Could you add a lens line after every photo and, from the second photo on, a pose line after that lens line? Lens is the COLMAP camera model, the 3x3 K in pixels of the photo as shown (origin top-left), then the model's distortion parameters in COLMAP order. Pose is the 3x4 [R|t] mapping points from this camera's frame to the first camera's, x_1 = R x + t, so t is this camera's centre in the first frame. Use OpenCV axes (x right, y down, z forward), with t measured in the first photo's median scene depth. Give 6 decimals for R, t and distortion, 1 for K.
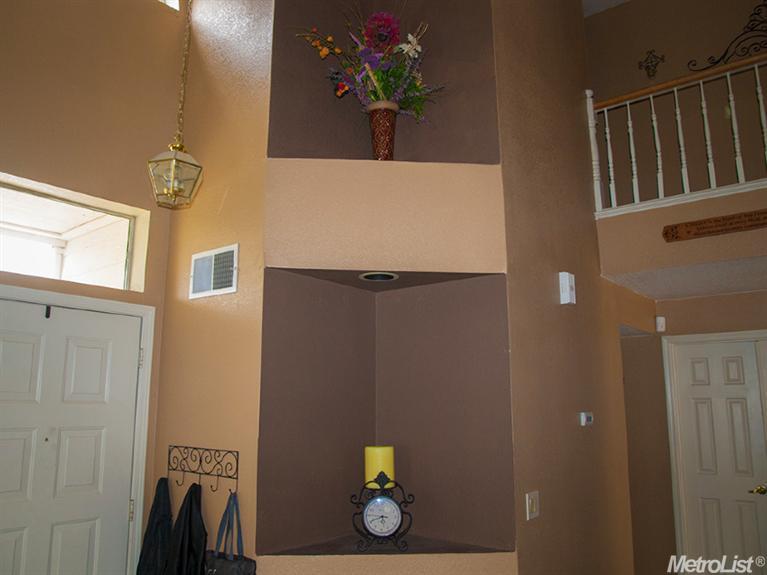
lens RADIAL K [[622.3, 0, 383.3], [0, 622.3, 291.7], [0, 0, 1]] dist [-0.019467, -0.005798]
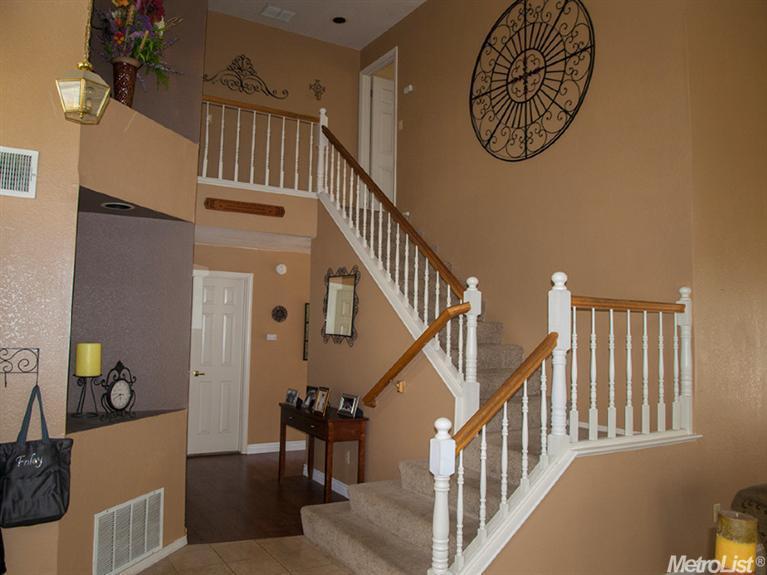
lens RADIAL K [[622.3, 0, 384.0], [0, 622.3, 284.0], [0, 0, 1]] dist [-0.019467, -0.005798]
pose [[0.342750, 0.062821, 0.937324, -1.027555], [-0.170236, 0.985396, -0.003793, 0.047491], [-0.923874, -0.158266, 0.348438, 0.082922]]
